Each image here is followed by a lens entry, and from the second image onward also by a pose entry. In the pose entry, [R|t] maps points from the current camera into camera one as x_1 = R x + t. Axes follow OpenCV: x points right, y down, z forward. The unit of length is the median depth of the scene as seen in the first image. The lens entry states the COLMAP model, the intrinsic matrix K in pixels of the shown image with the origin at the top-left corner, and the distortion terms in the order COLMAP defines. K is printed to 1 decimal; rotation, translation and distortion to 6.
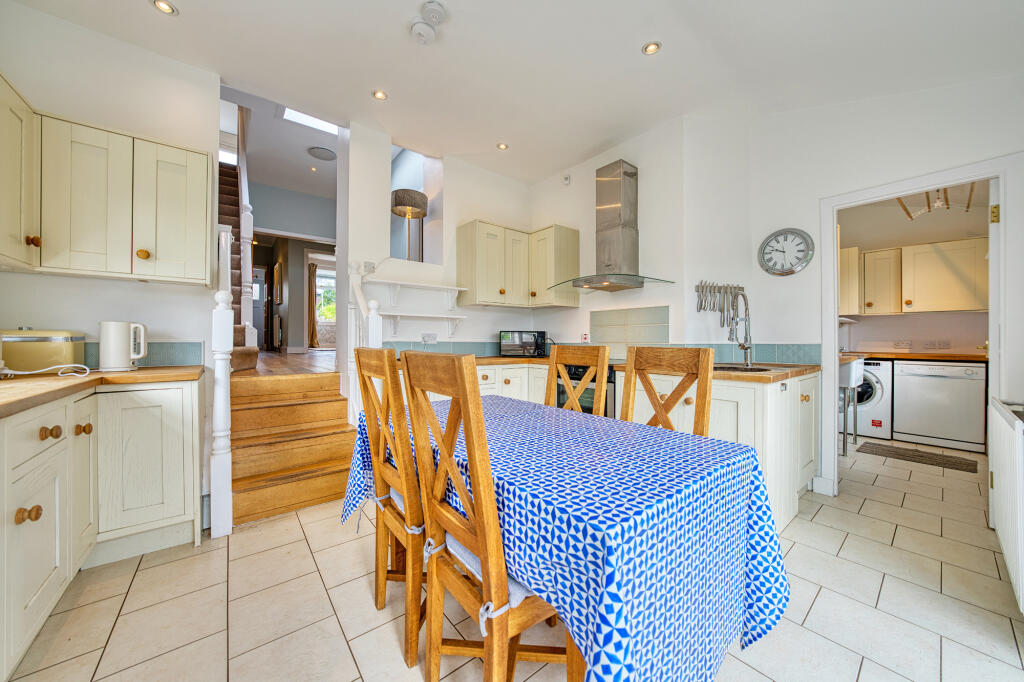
lens RADIAL K [[360.2, 0, 528.3], [0, 360.2, 340.0], [0, 0, 1]] dist [0.000394, 0.000060]
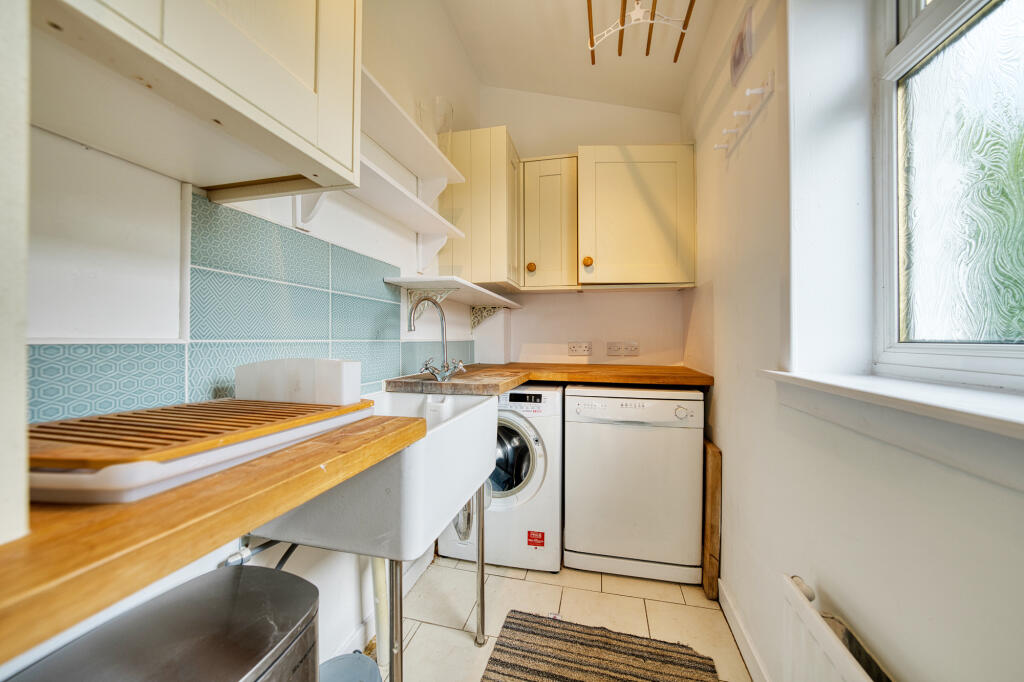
lens RADIAL K [[381.8, 0, 512.0], [0, 381.8, 341.0], [0, 0, 1]] dist [-0.000460, -0.000011]
pose [[0.812148, 0.000009, 0.583451, 0.682242], [0.002628, 0.999990, -0.003675, 0.002793], [-0.583445, 0.004518, 0.812140, 0.652034]]
